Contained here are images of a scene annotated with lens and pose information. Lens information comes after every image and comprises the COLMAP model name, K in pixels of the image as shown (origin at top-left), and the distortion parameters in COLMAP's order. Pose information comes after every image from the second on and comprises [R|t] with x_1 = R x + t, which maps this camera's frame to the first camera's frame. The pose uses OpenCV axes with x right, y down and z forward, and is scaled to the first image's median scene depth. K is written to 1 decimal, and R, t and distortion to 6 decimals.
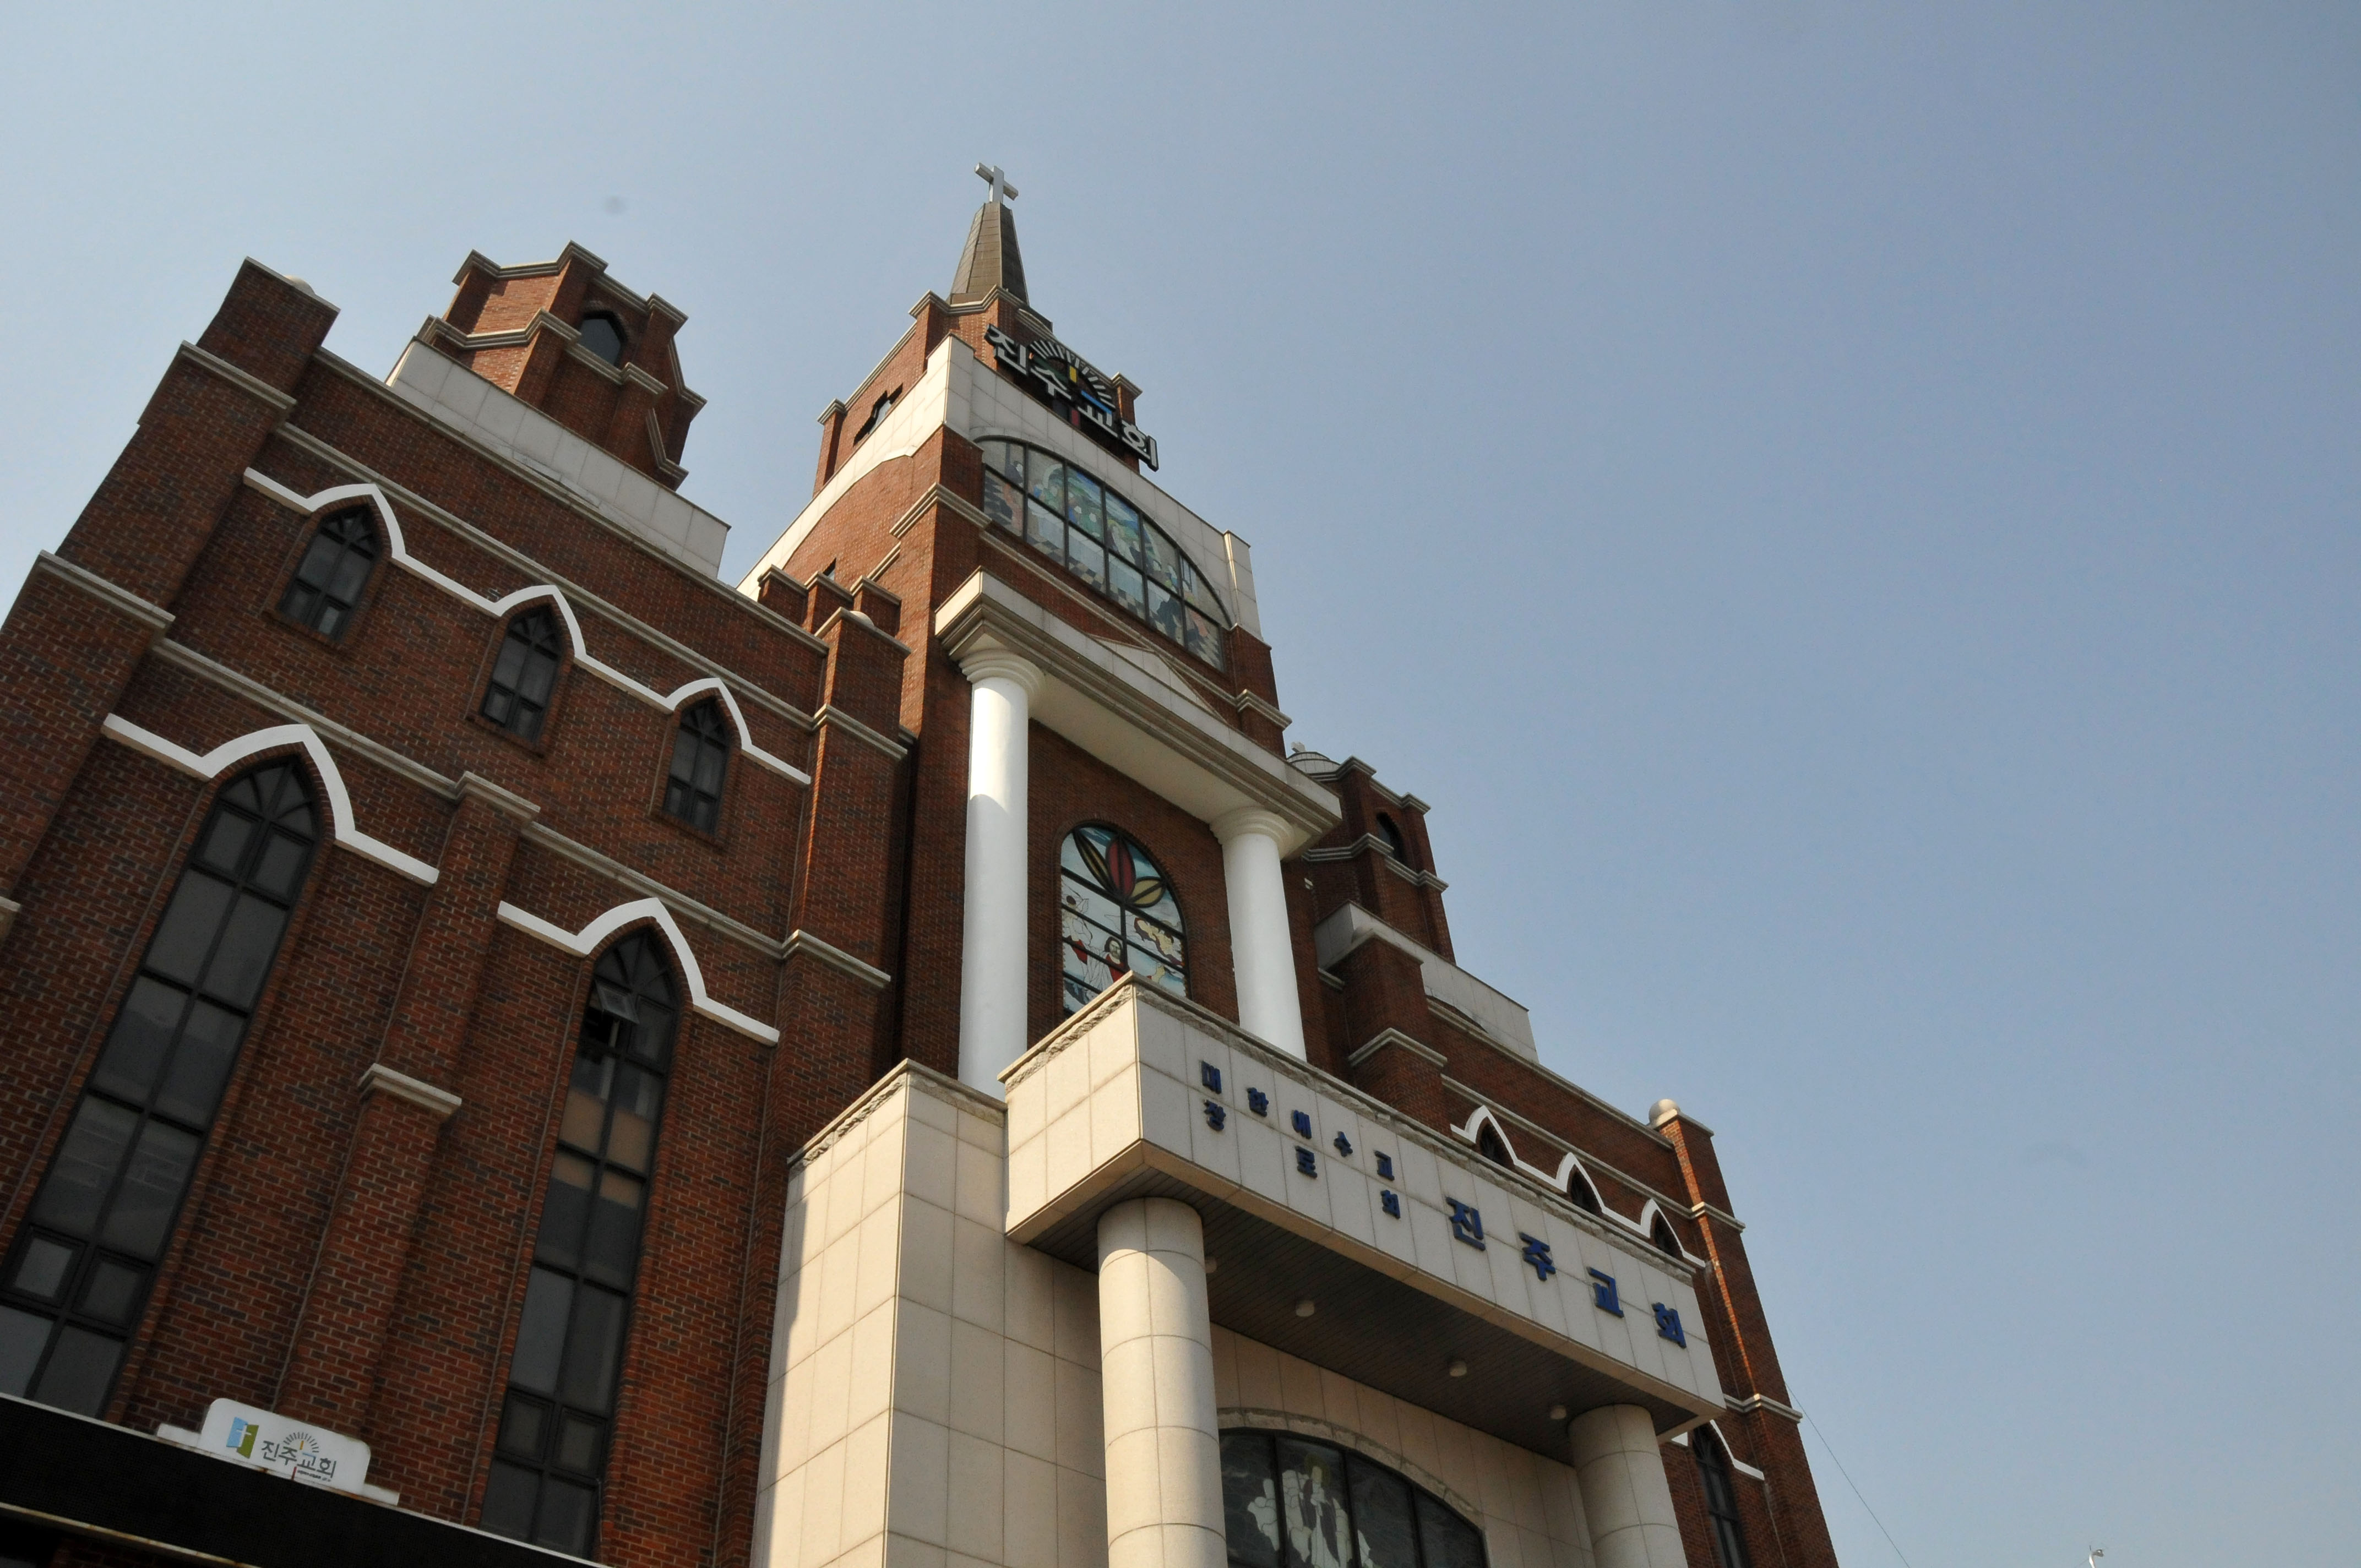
lens RADIAL K [[1822.9, 0, 1142.9], [0, 1822.9, 795.5], [0, 0, 1]] dist [-0.197039, 0.151473]
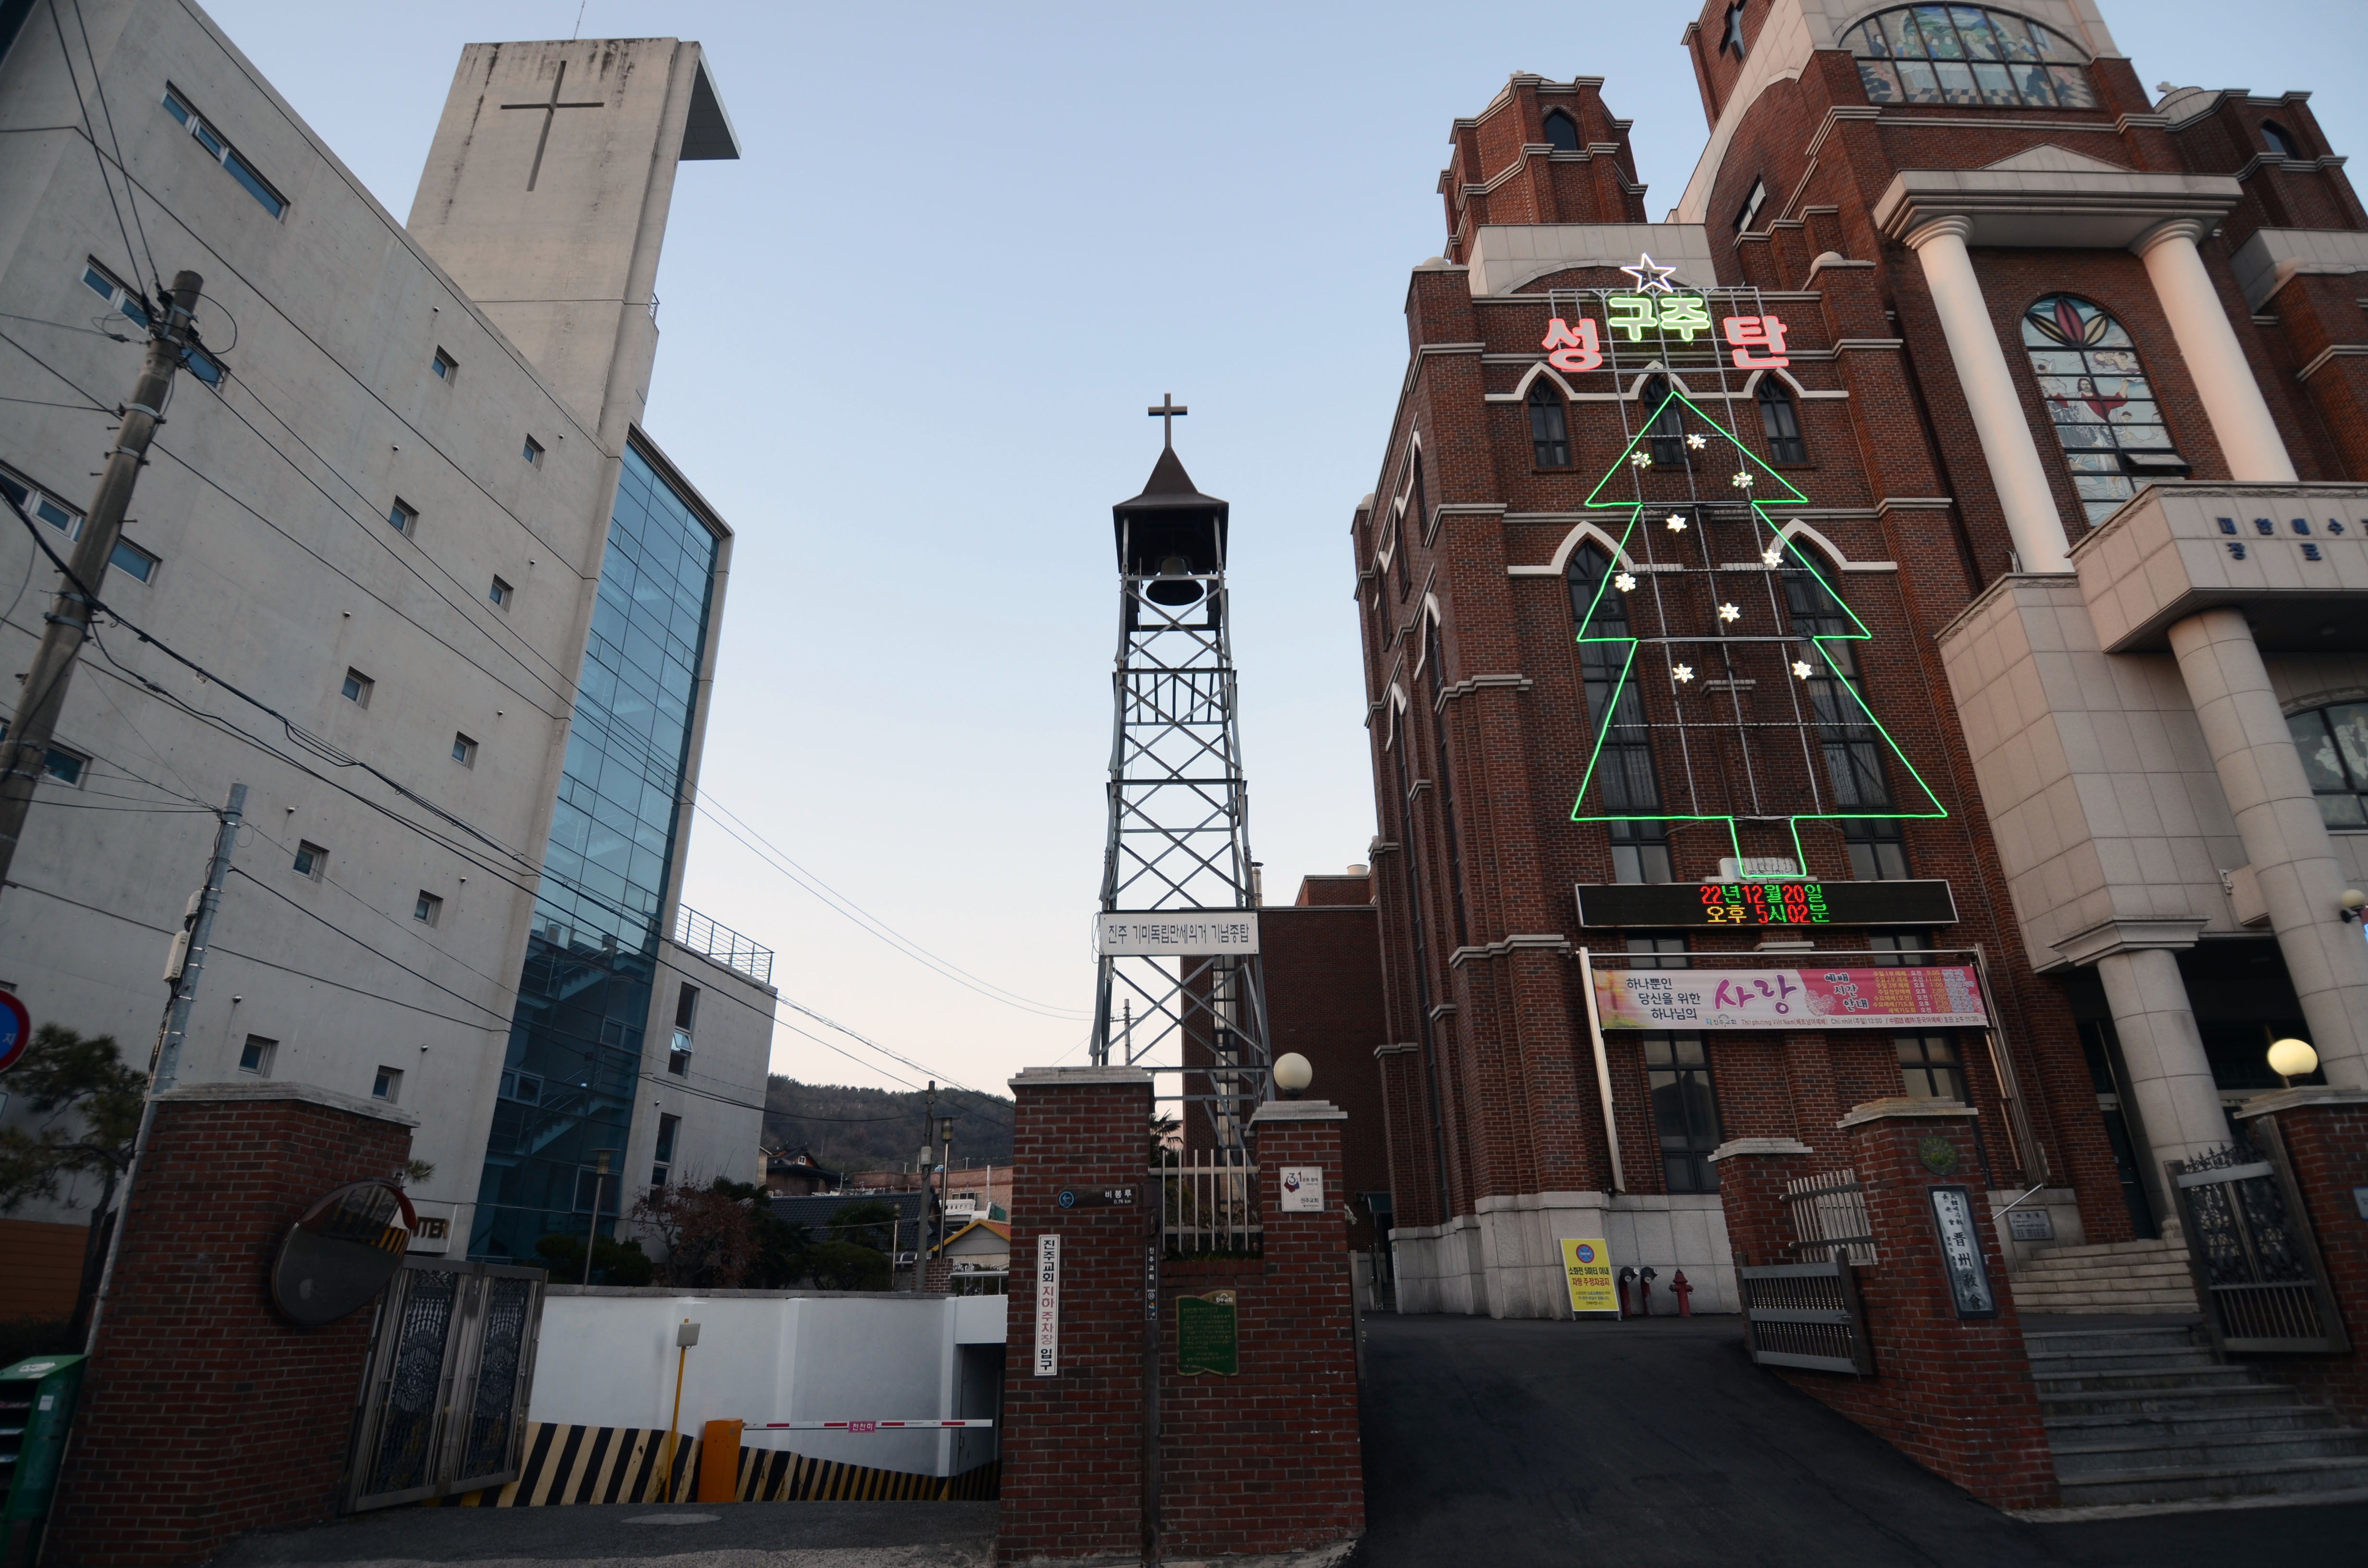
lens RADIAL K [[1223.5, 0, 1168.0], [0, 1223.5, 762.9], [0, 0, 1]] dist [0.016119, -0.029654]
pose [[0.757383, -0.219736, -0.614887, -0.055862], [0.449062, 0.858915, 0.246188, -0.344709], [0.474039, -0.462581, 0.749203, -0.344696]]
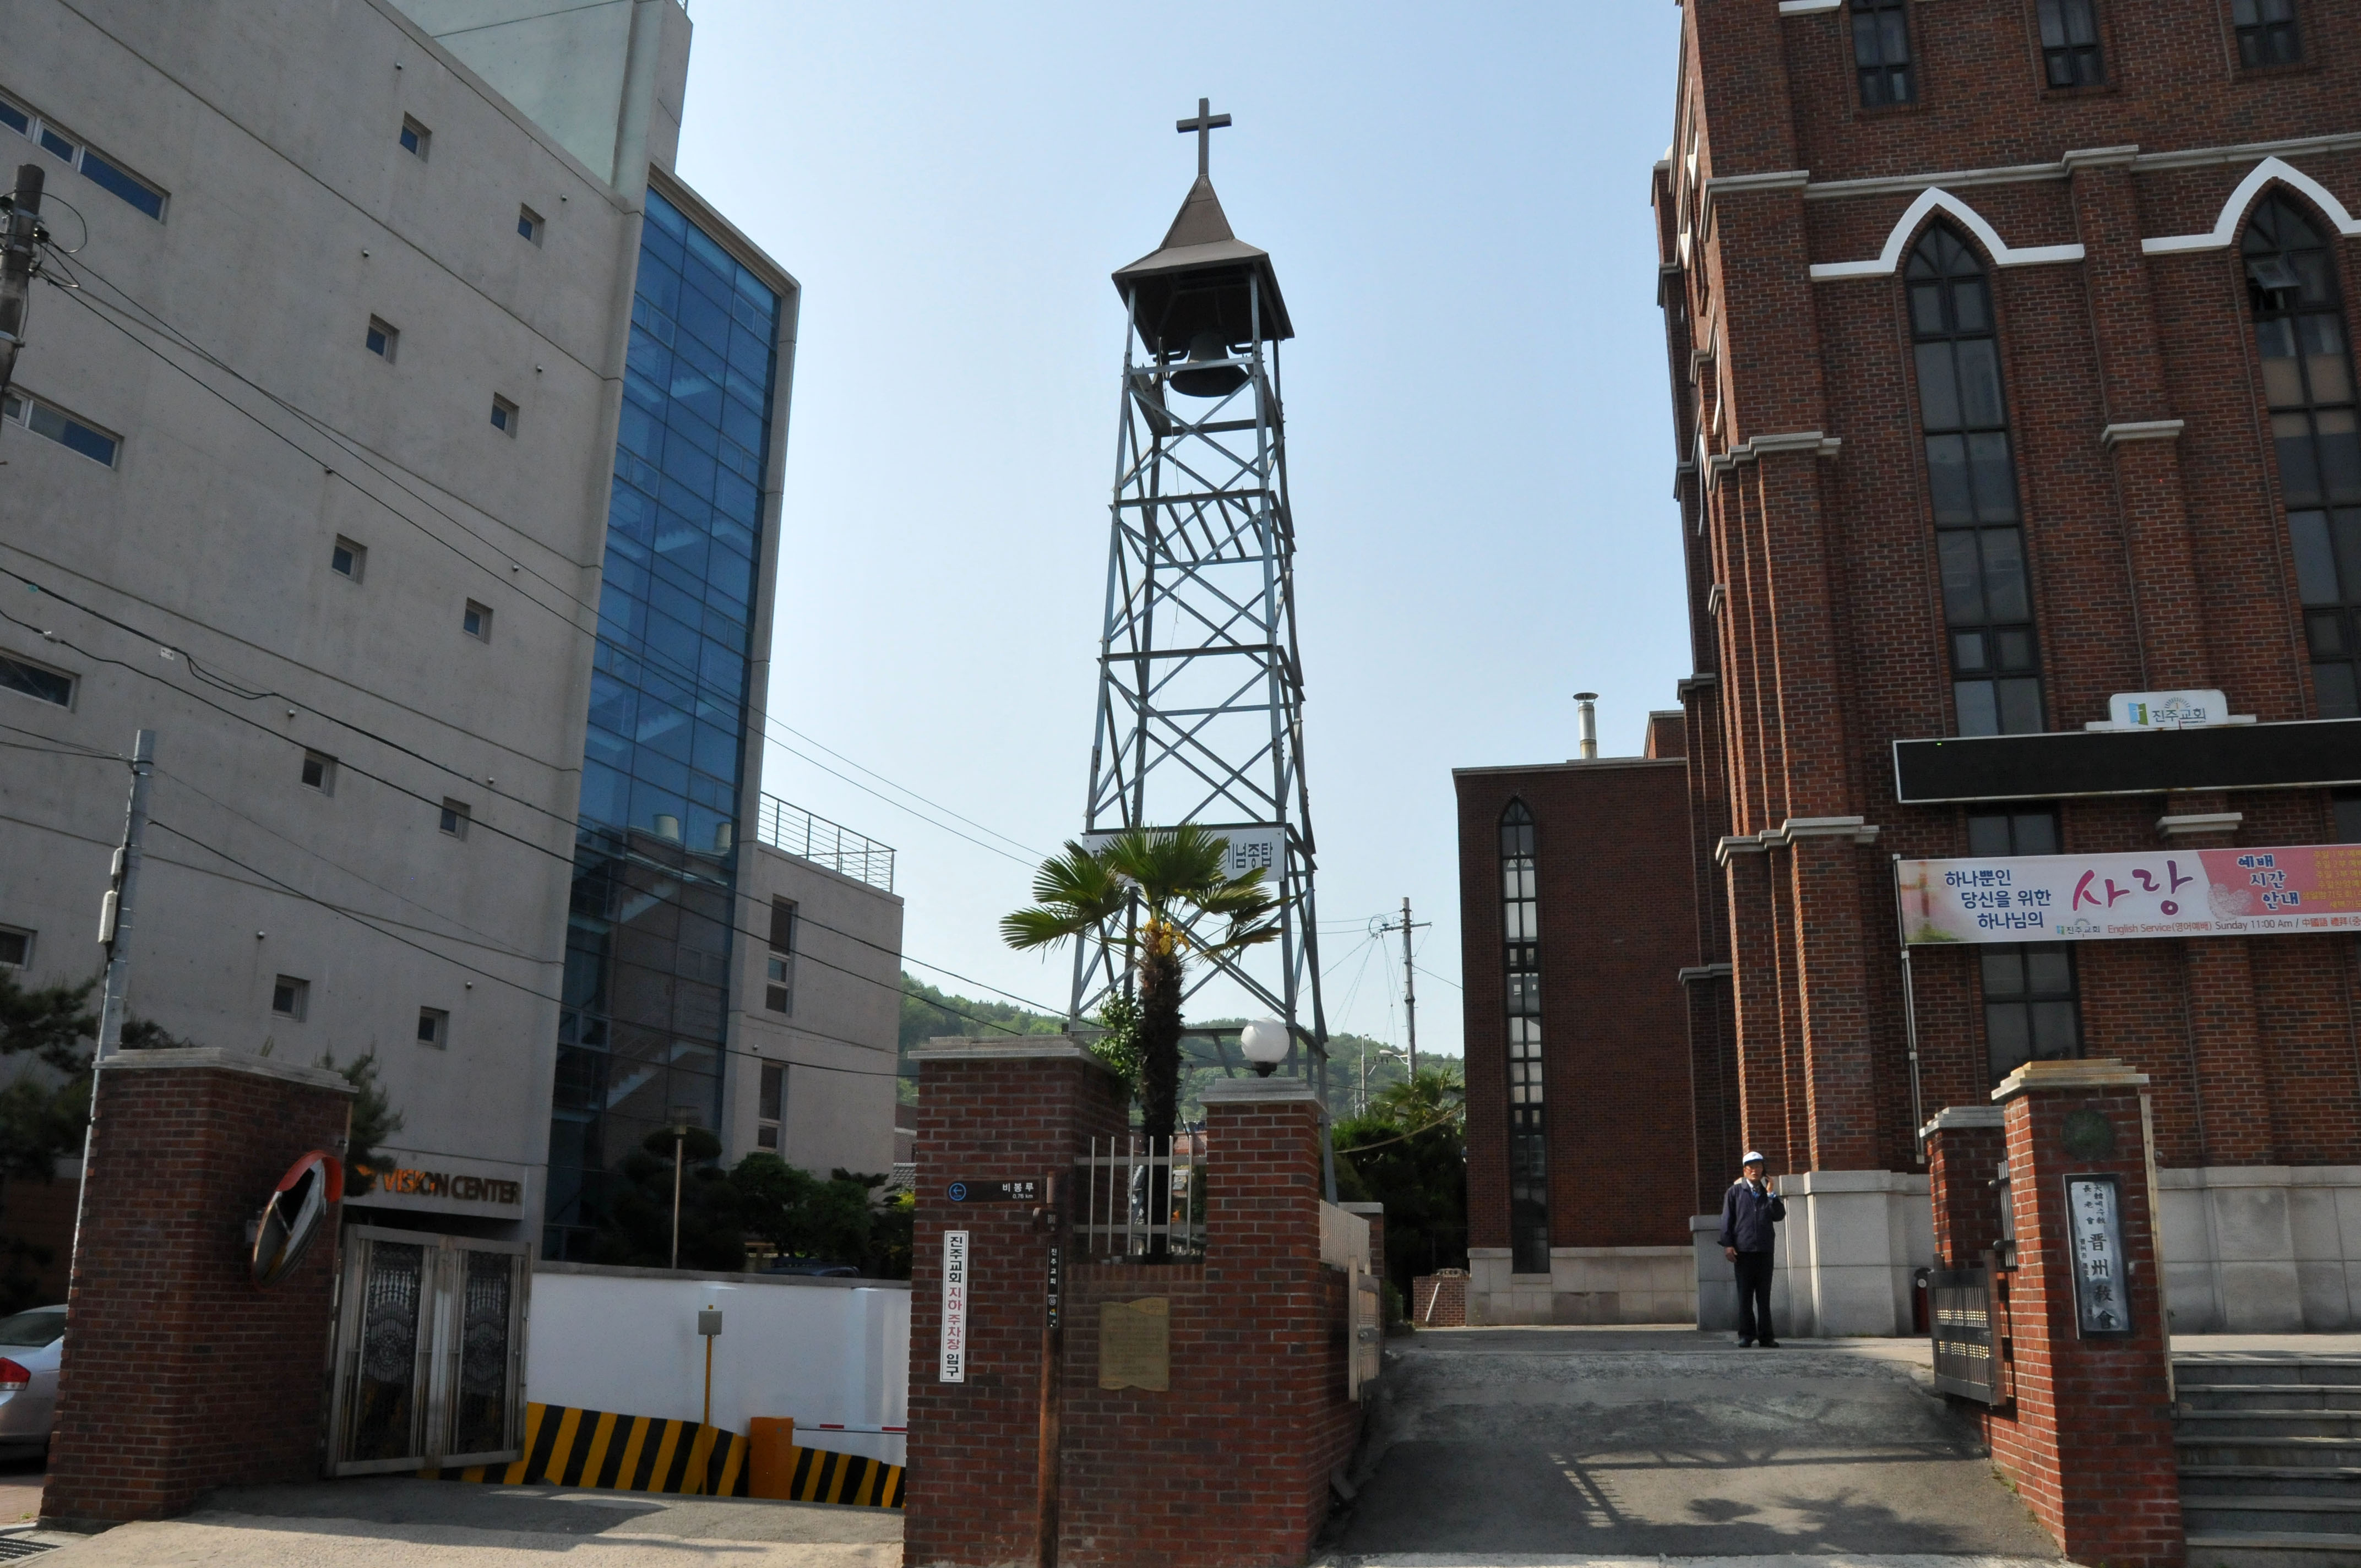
lens RADIAL K [[1822.9, 0, 1142.9], [0, 1822.9, 795.5], [0, 0, 1]] dist [-0.197039, 0.151473]
pose [[0.588868, -0.155019, -0.793223, 0.118676], [0.549716, 0.796284, 0.252478, -0.318277], [0.592492, -0.584724, 0.554122, -0.298702]]
